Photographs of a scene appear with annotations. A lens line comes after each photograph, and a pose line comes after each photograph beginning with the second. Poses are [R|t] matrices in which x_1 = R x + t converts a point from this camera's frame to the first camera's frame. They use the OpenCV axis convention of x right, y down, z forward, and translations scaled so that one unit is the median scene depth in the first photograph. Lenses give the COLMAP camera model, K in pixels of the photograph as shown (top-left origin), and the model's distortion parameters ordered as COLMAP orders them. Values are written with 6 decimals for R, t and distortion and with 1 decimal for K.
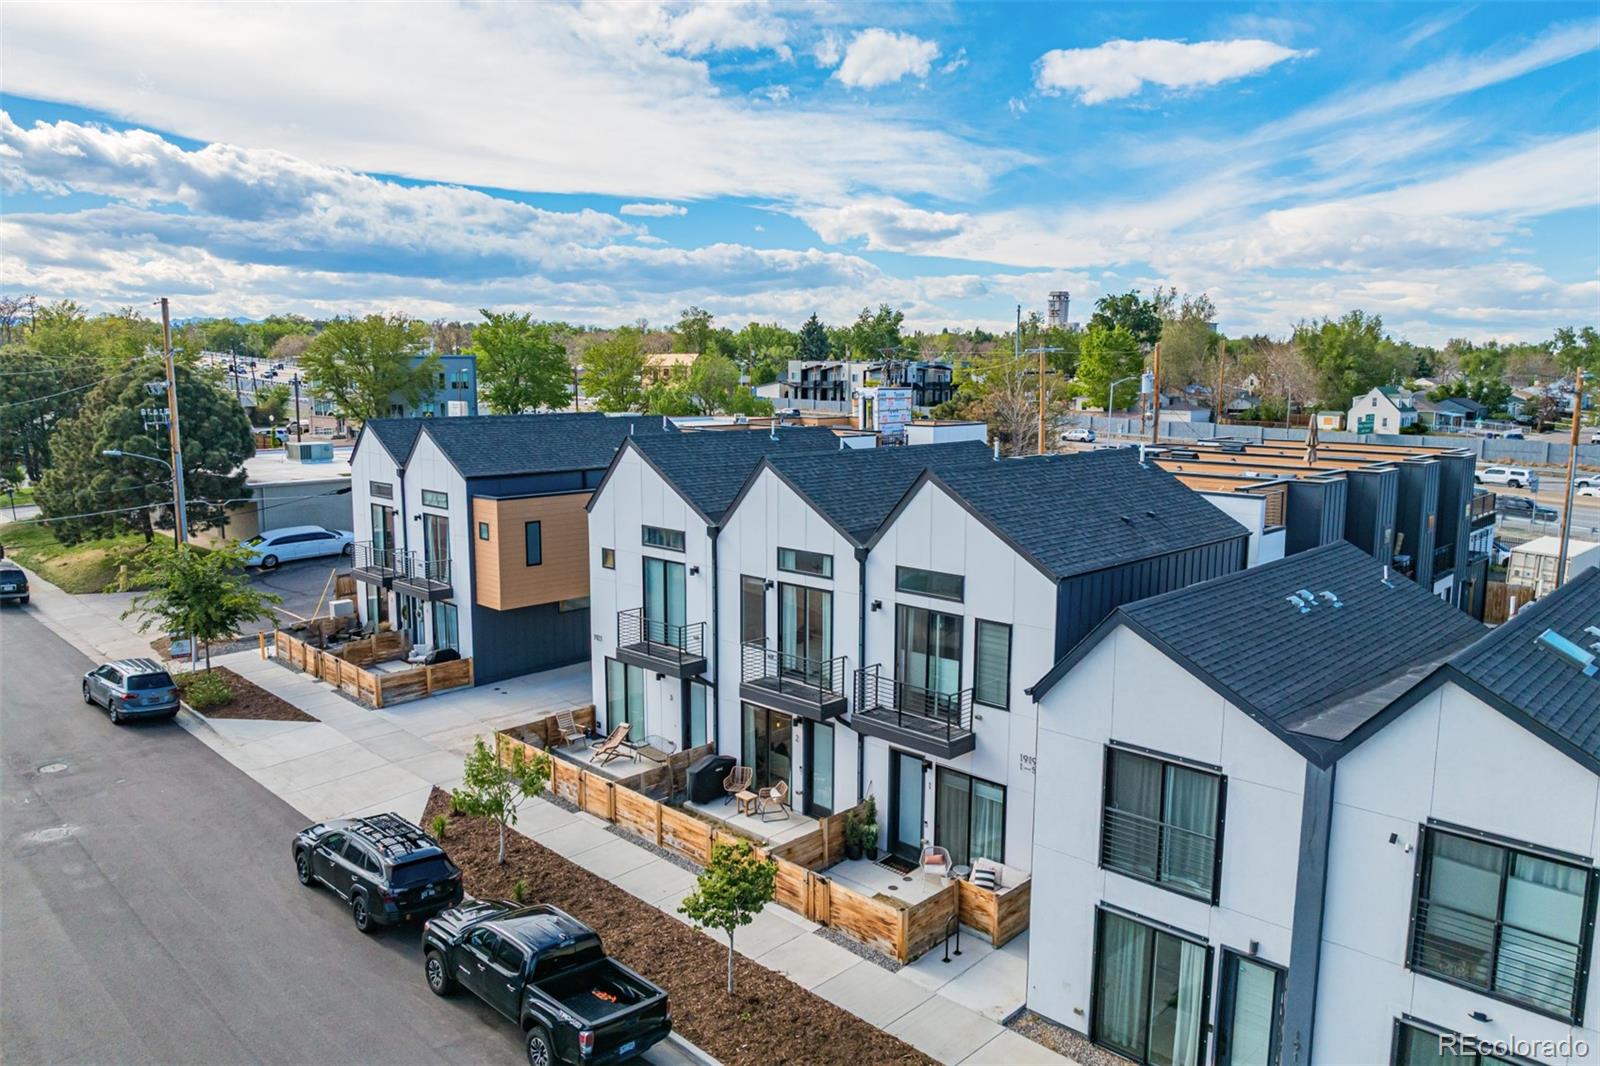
lens RADIAL K [[1109.8, 0, 800.0], [0, 1109.8, 533.0], [0, 0, 1]] dist [0.071870, -0.000458]
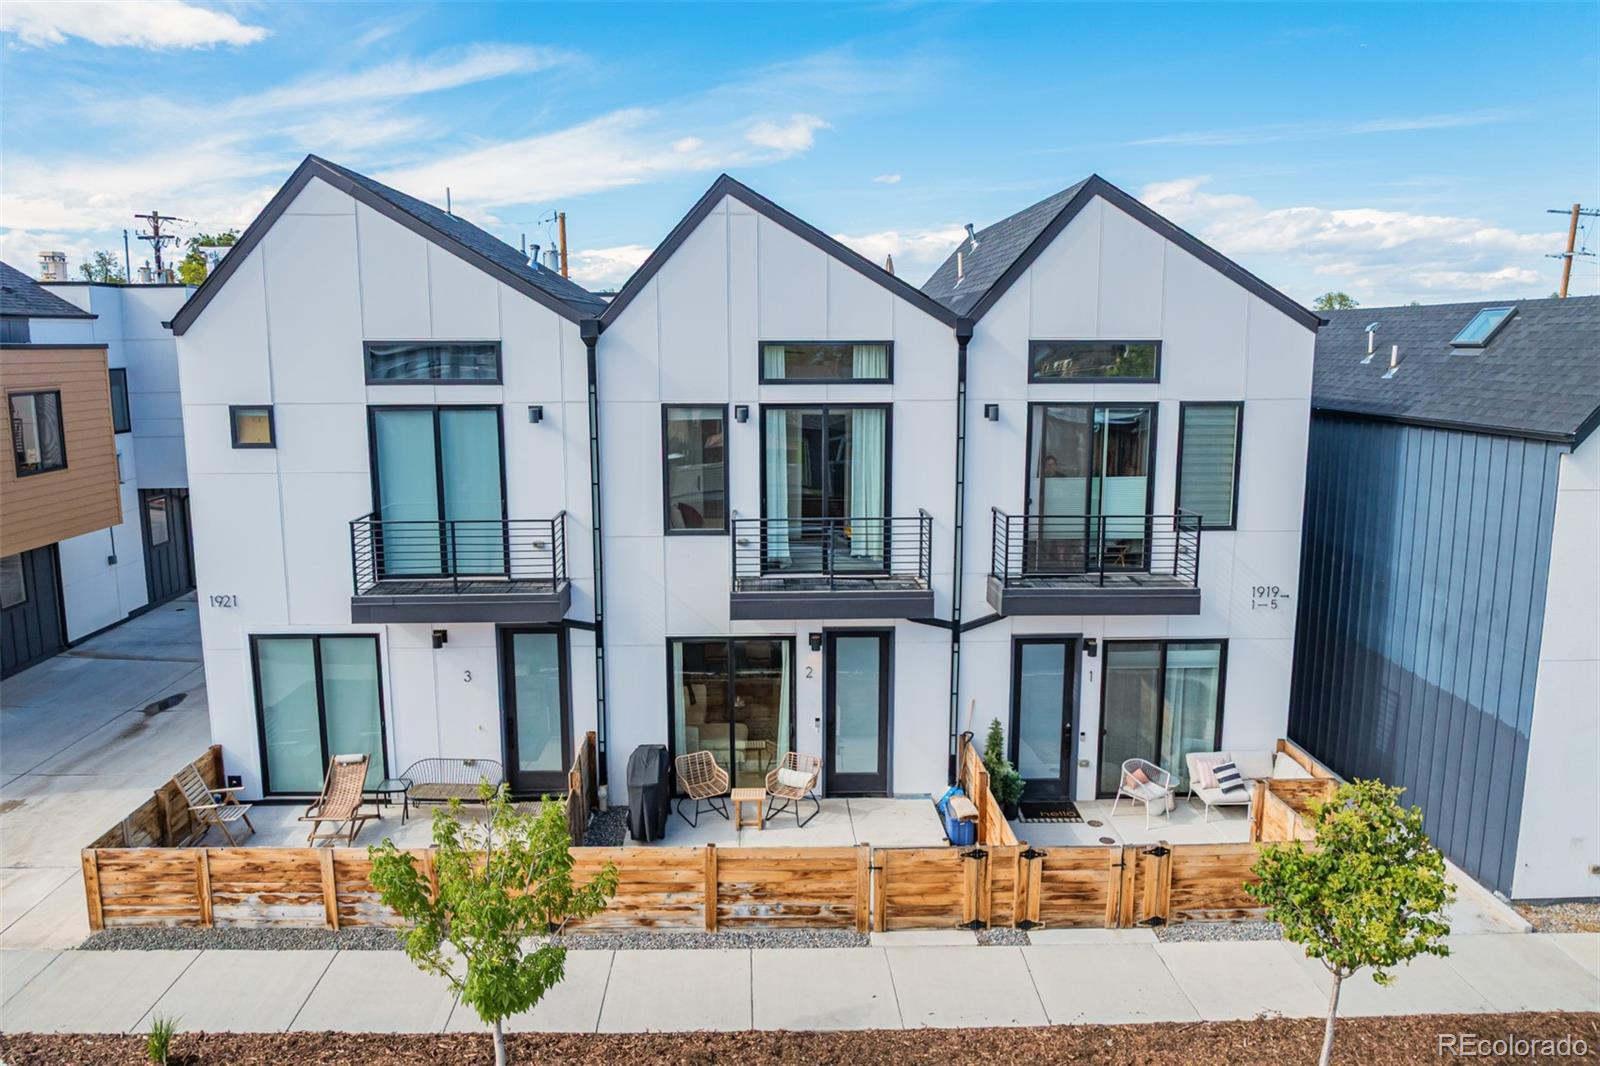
lens RADIAL K [[1120.0, 0, 800.0], [0, 1120.0, 533.0], [0, 0, 1]] dist [-0.033968, -0.002329]
pose [[0.699467, -0.131602, 0.702444, -0.420118], [0.107777, 0.991082, 0.078358, 0.067534], [-0.706492, 0.020899, 0.707413, 0.606552]]
